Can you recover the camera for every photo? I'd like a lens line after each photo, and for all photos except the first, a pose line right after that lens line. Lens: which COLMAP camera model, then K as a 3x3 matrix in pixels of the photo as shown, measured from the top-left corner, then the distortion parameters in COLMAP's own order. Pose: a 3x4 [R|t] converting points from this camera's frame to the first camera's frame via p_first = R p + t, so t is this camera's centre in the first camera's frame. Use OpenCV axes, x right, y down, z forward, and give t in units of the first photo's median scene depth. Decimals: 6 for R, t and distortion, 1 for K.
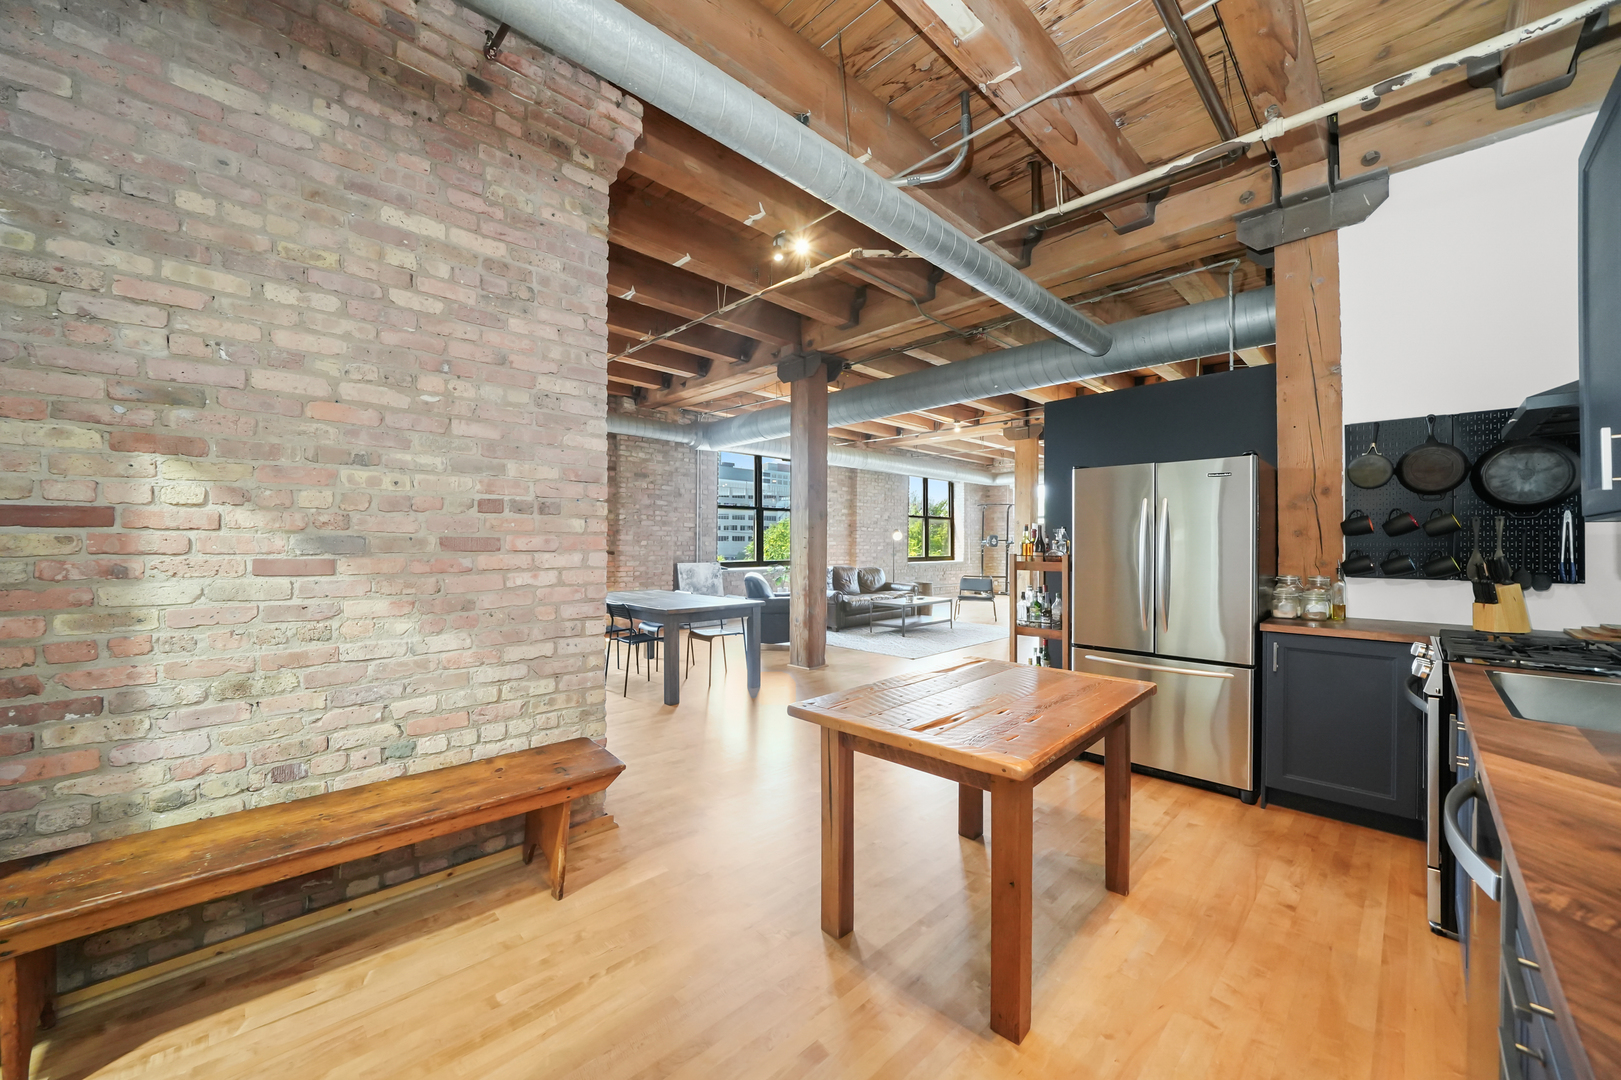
lens RADIAL K [[595.9, 0, 807.7], [0, 595.9, 540.9], [0, 0, 1]] dist [-0.018841, 0.001679]
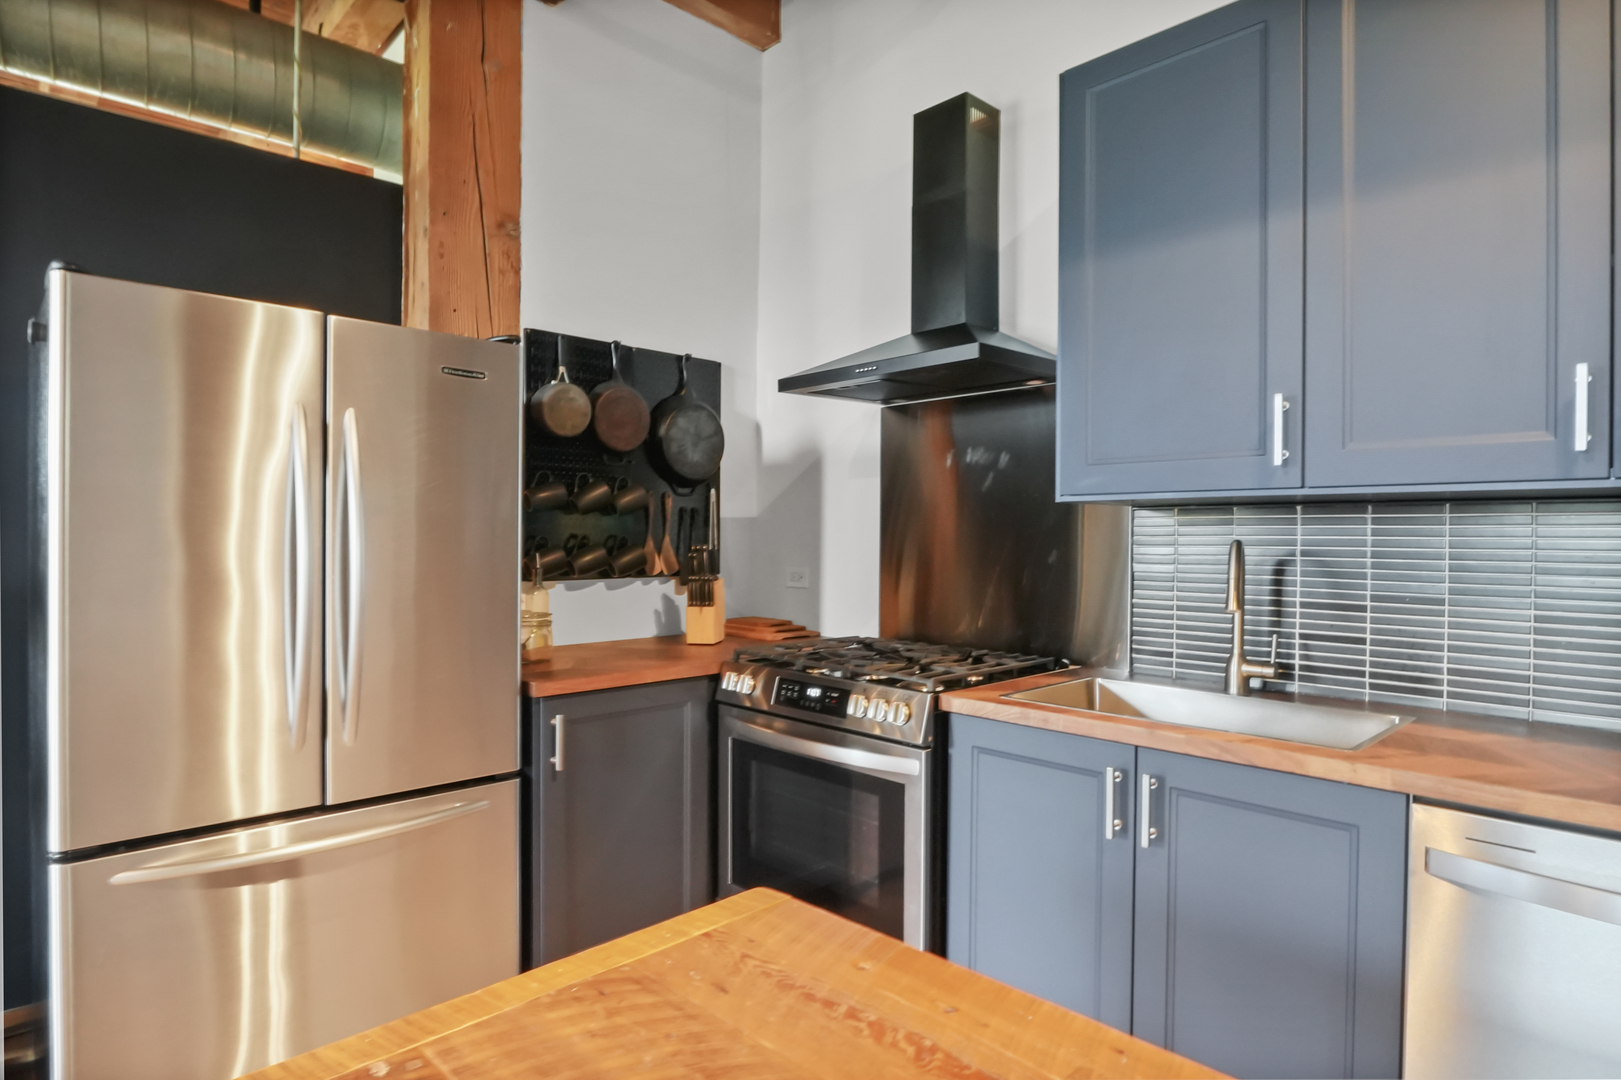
lens RADIAL K [[890.5, 0, 800.2], [0, 890.5, 550.2], [0, 0, 1]] dist [-0.030635, 0.005103]
pose [[0.015962, -0.019537, 0.999682, 0.007419], [-0.009058, 0.999765, 0.019683, 0.004110], [-0.999832, -0.009369, 0.015782, 0.355609]]
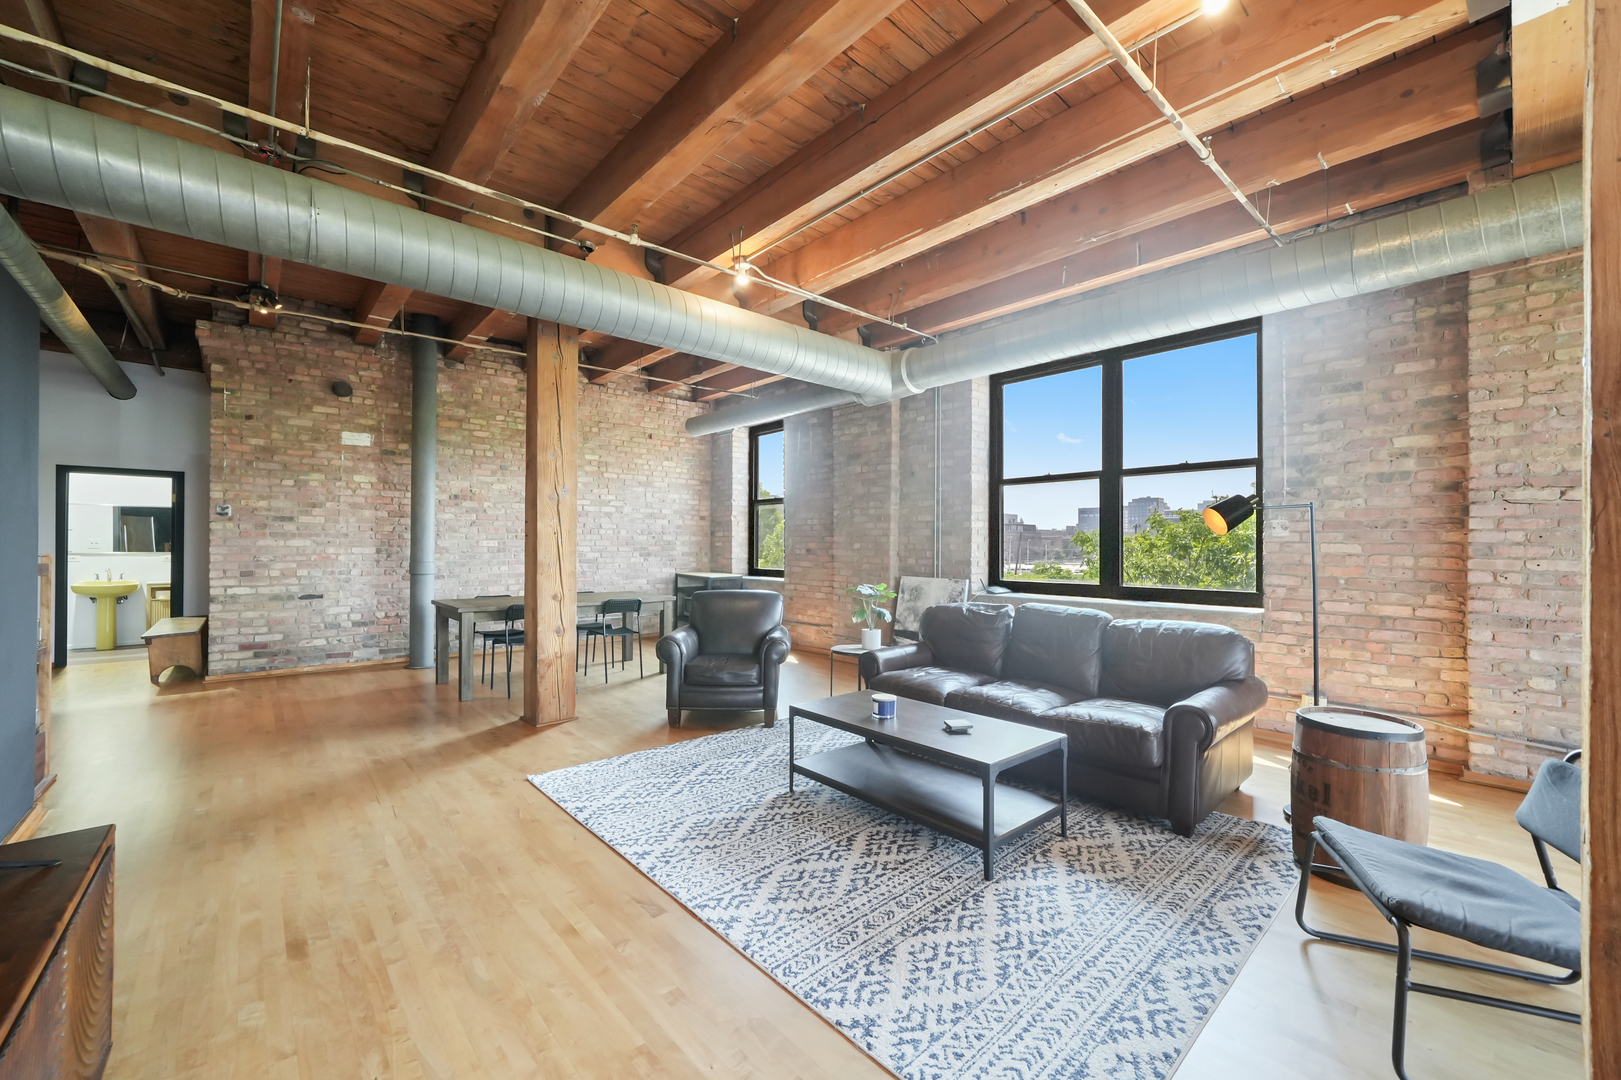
lens RADIAL K [[656.3, 0, 814.2], [0, 656.3, 539.8], [0, 0, 1]] dist [-0.009711, 0.003582]
pose [[-0.048383, -0.010662, -0.998772, 0.763989], [-0.001983, 0.999942, -0.010578, 0.006030], [0.998827, 0.001468, -0.048401, 1.363858]]
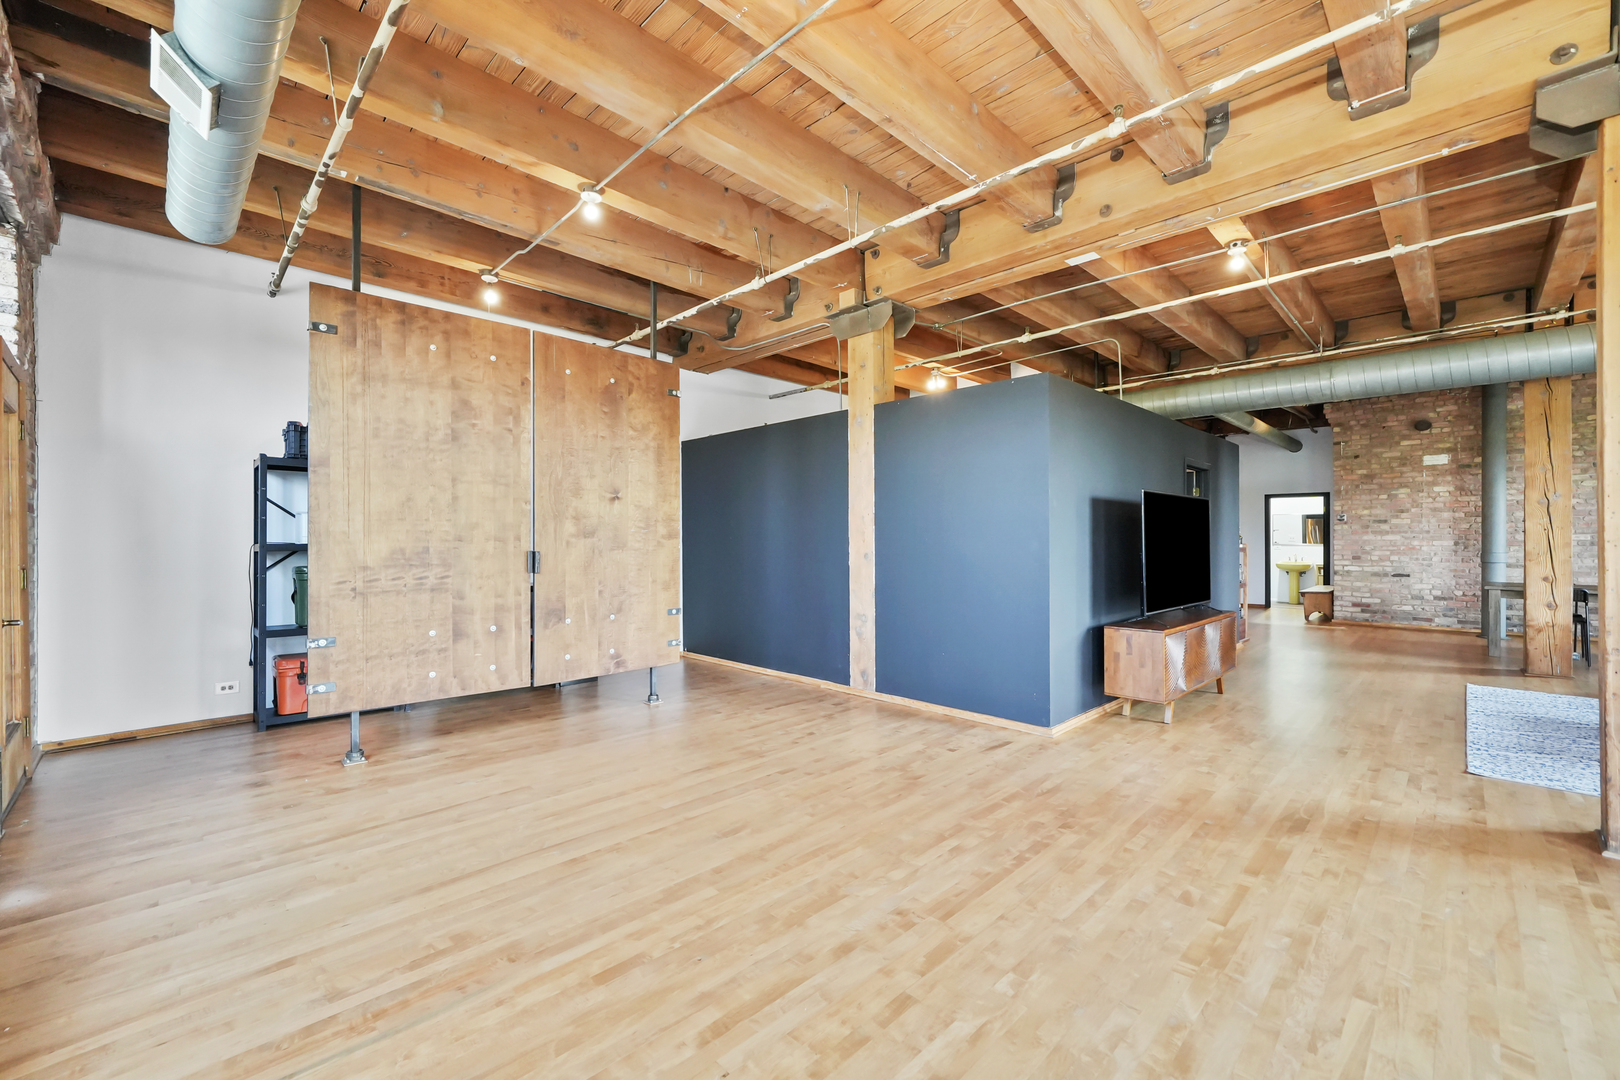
lens RADIAL K [[655.9, 0, 806.1], [0, 655.9, 543.4], [0, 0, 1]] dist [-0.009711, 0.003582]
pose [[-0.999951, -0.000375, -0.009874, 1.139201], [-0.000430, 0.999984, 0.005628, 0.007217], [0.009872, 0.005632, -0.999935, 2.001005]]
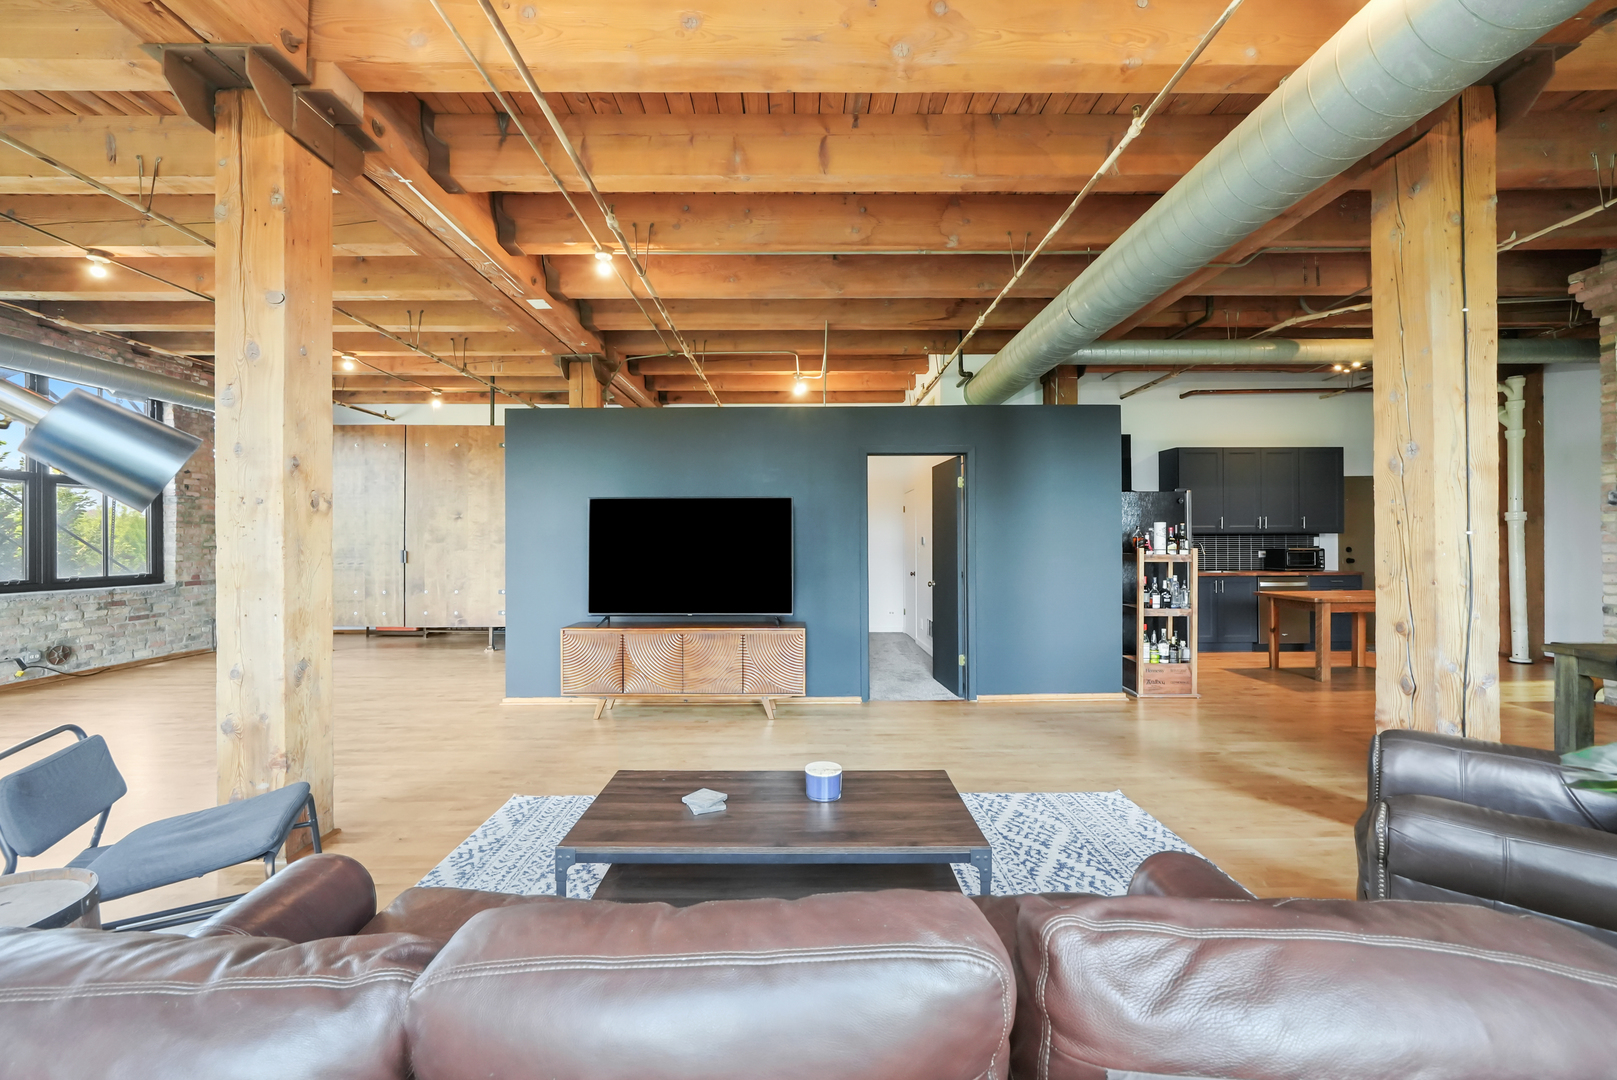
lens RADIAL K [[654.7, 0, 801.1], [0, 654.7, 540.6], [0, 0, 1]] dist [-0.009711, 0.003582]
pose [[-0.719484, 0.001615, 0.694507, 0.002496], [0.001971, 0.999998, -0.000284, 0.002924], [-0.694506, 0.001165, -0.719486, 1.653719]]
